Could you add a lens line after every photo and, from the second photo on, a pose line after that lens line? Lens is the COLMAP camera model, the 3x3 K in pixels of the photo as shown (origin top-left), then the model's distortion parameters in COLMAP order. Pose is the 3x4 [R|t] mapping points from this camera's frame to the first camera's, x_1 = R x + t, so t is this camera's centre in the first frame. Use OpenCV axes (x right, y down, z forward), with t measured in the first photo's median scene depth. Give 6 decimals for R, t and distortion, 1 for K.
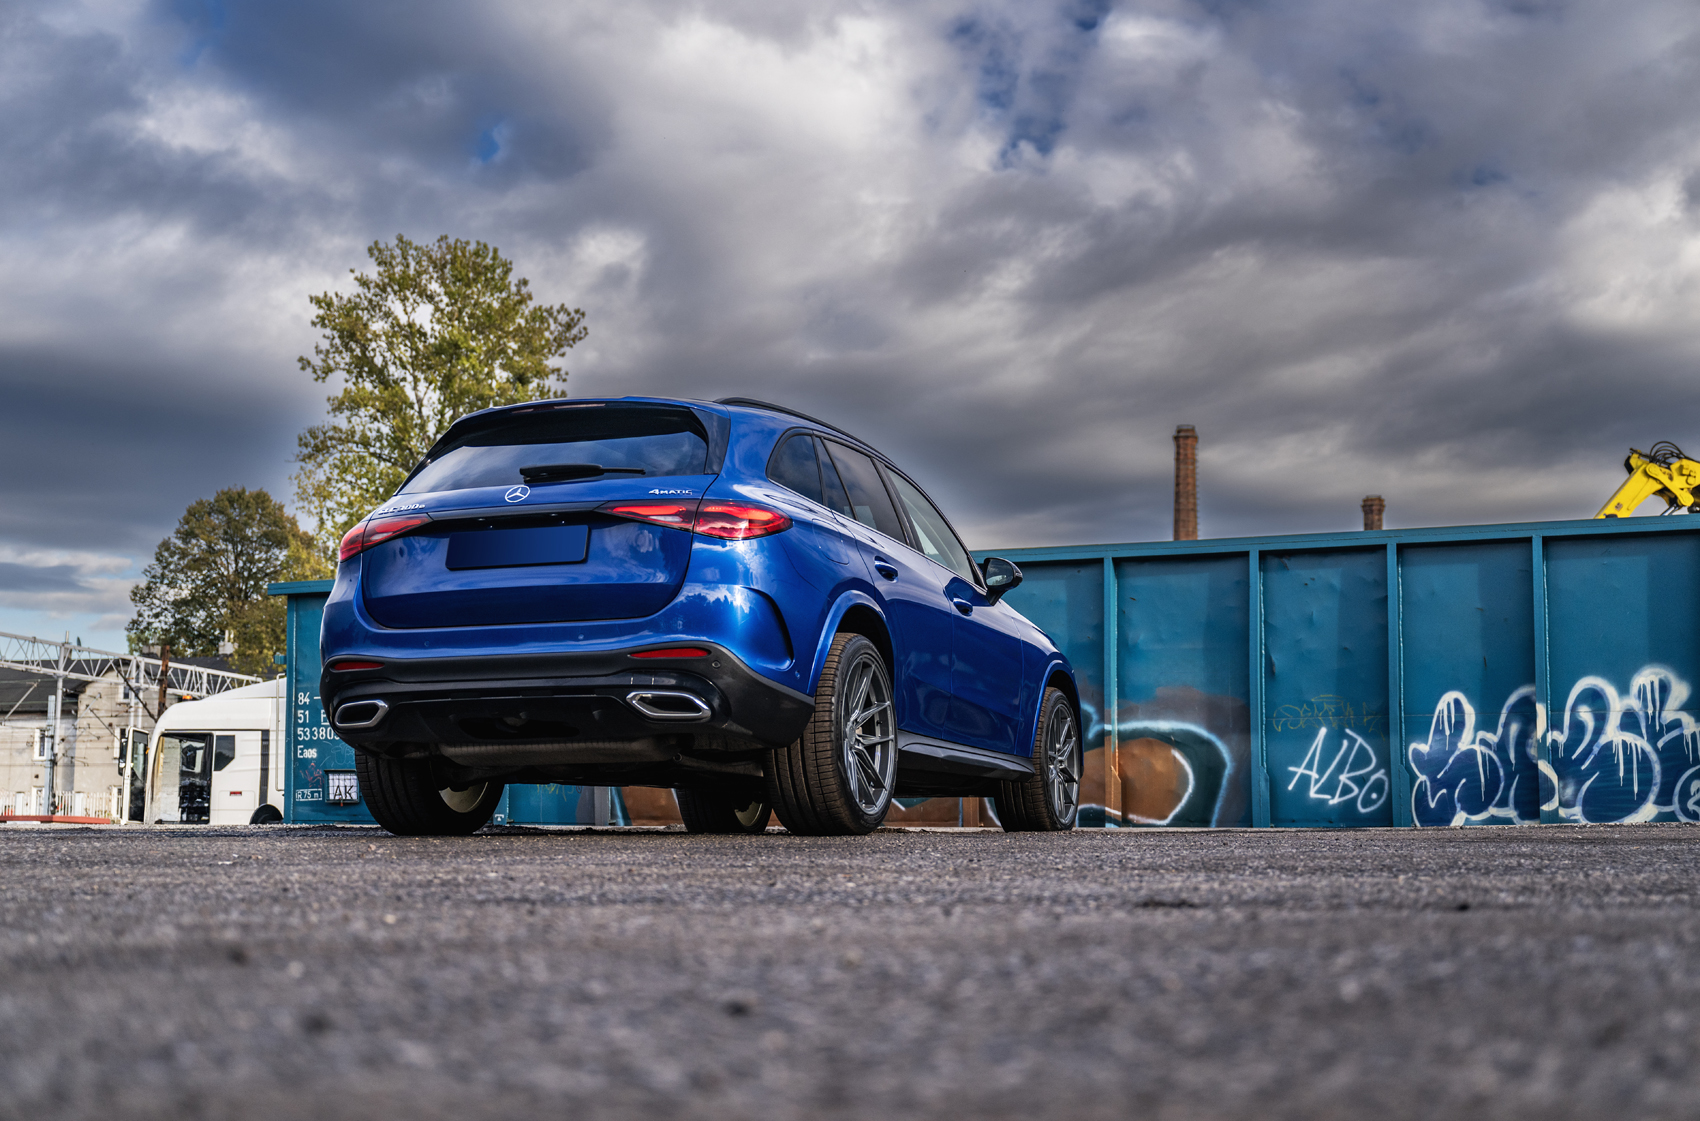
lens RADIAL K [[2500.1, 0, 850.0], [0, 2500.1, 560.5], [0, 0, 1]] dist [0.058340, 0.027342]
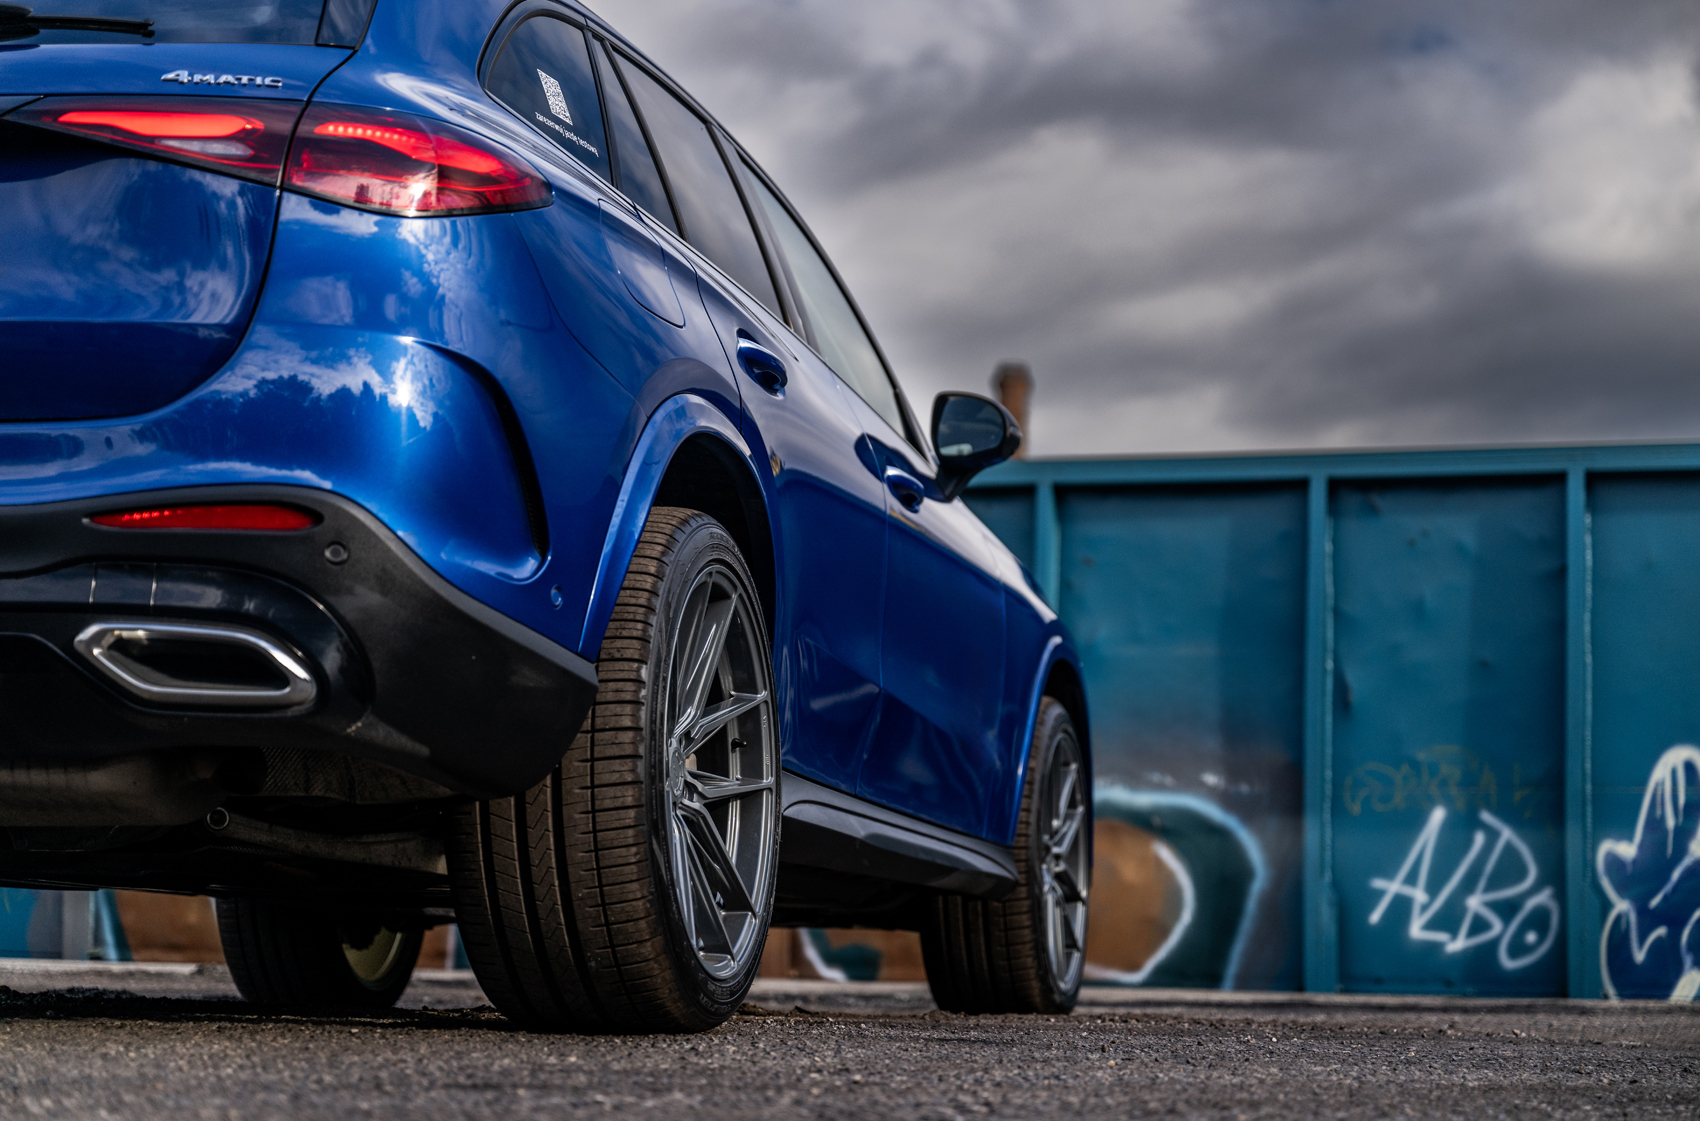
lens RADIAL K [[3748.4, 0, 850.0], [0, 3748.4, 560.5], [0, 0, 1]] dist [0.055309, -0.019619]
pose [[0.995150, 0.032397, 0.092878, -0.013994], [-0.032457, 0.999473, -0.000863, 0.018708], [-0.092857, -0.002156, 0.995677, 0.213886]]
